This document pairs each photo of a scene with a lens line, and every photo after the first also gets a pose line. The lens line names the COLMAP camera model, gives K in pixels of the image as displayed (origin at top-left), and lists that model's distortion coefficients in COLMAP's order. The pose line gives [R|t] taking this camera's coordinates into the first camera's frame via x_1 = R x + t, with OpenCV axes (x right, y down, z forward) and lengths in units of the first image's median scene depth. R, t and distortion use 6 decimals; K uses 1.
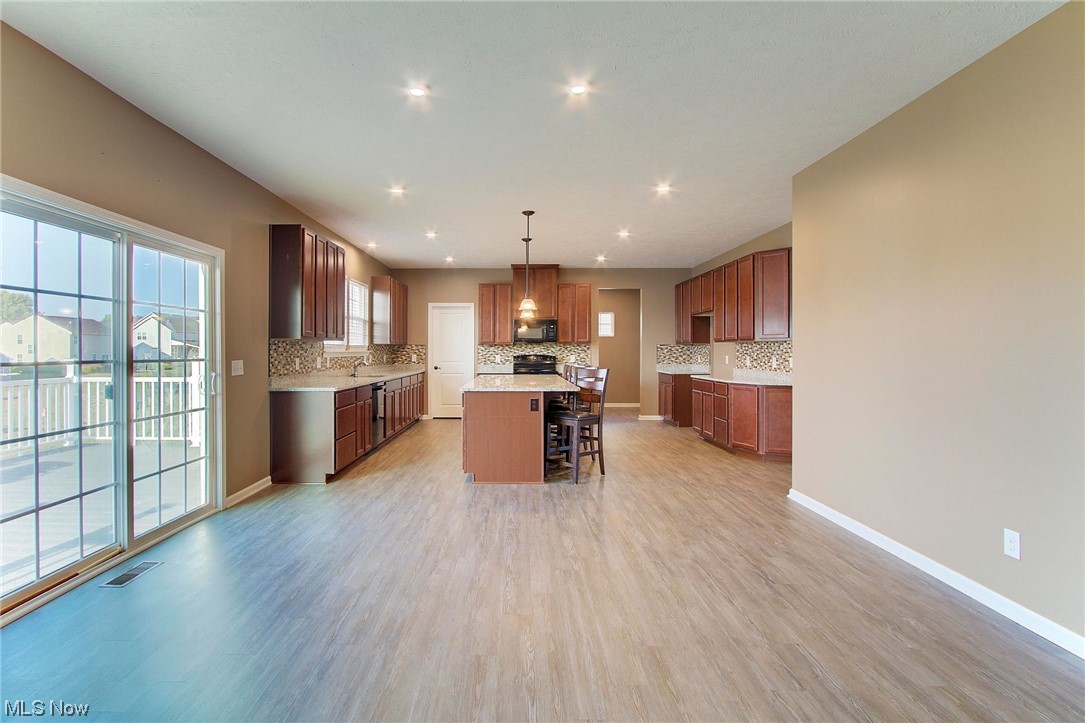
lens RADIAL K [[495.9, 0, 523.4], [0, 495.9, 349.3], [0, 0, 1]] dist [-0.011232, -0.000187]
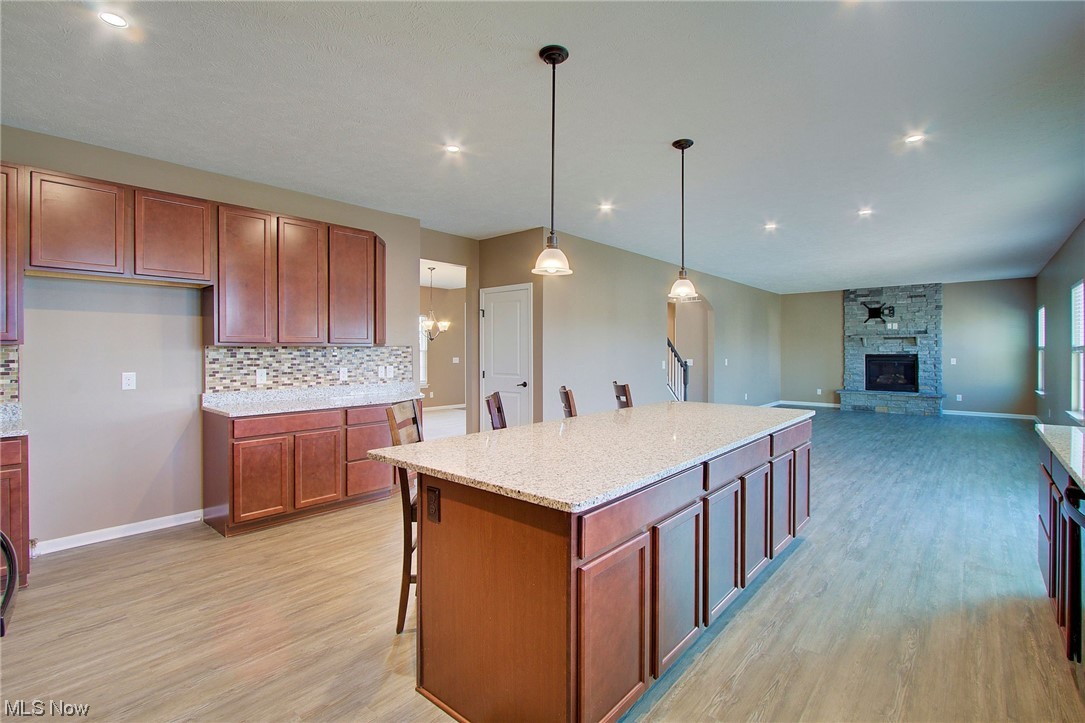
lens RADIAL K [[495.9, 0, 550.1], [0, 495.9, 351.8], [0, 0, 1]] dist [-0.011232, -0.000187]
pose [[-0.753483, -0.002752, 0.657461, -0.173471], [-0.001142, 0.999995, 0.002878, -0.007353], [-0.657466, 0.001417, -0.753483, 0.946002]]
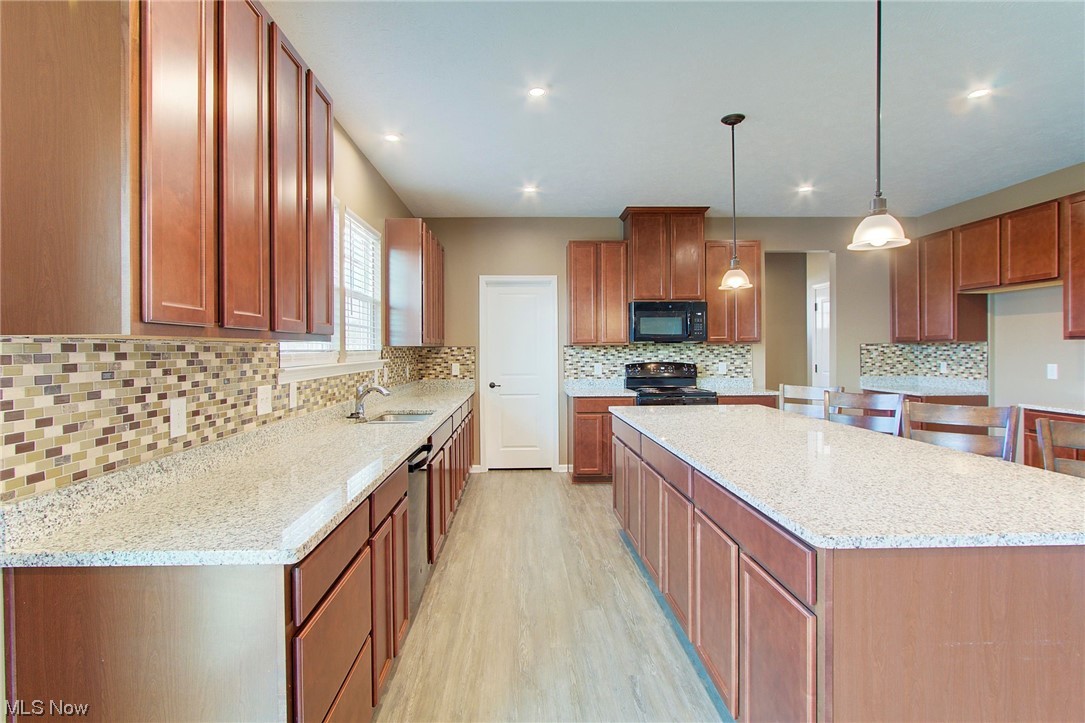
lens RADIAL K [[495.9, 0, 534.6], [0, 495.9, 347.8], [0, 0, 1]] dist [-0.011232, -0.000187]
pose [[0.999521, -0.006720, 0.030200, -0.150713], [0.006703, 0.999977, 0.000660, -0.007875], [-0.030203, -0.000457, 0.999544, 0.424708]]
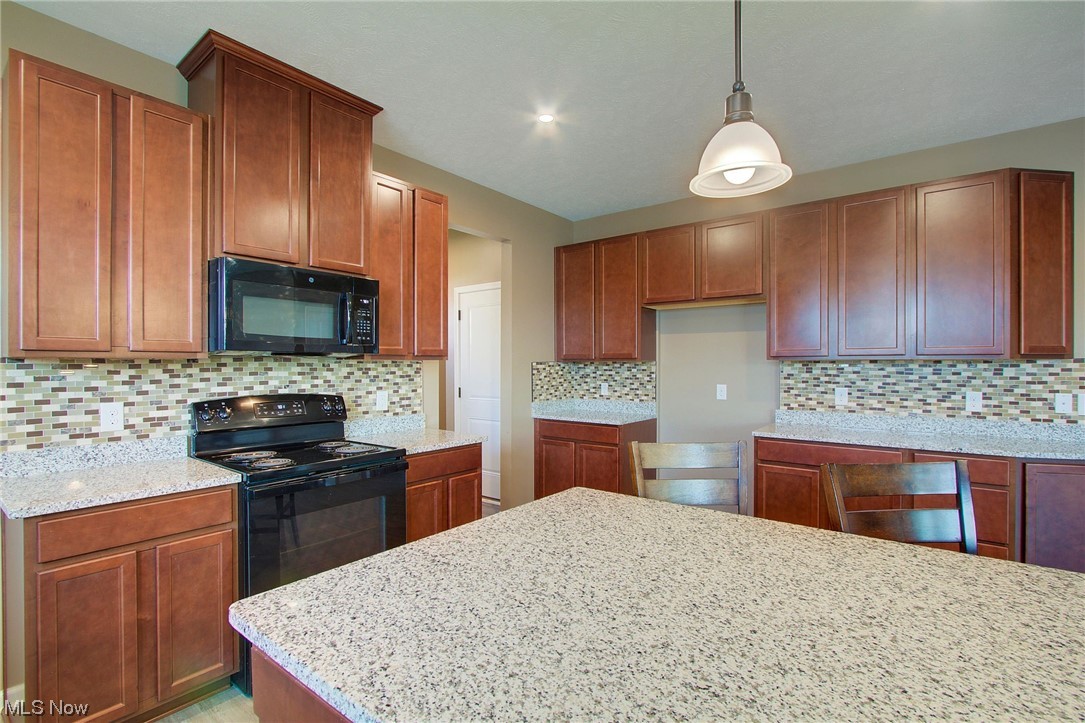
lens RADIAL K [[495.9, 0, 538.6], [0, 495.9, 366.9], [0, 0, 1]] dist [-0.011232, -0.000187]
pose [[0.609420, -0.002954, 0.792842, -0.117834], [-0.001517, 0.999987, 0.004891, -0.007357], [-0.792846, -0.004183, 0.609407, 0.720797]]
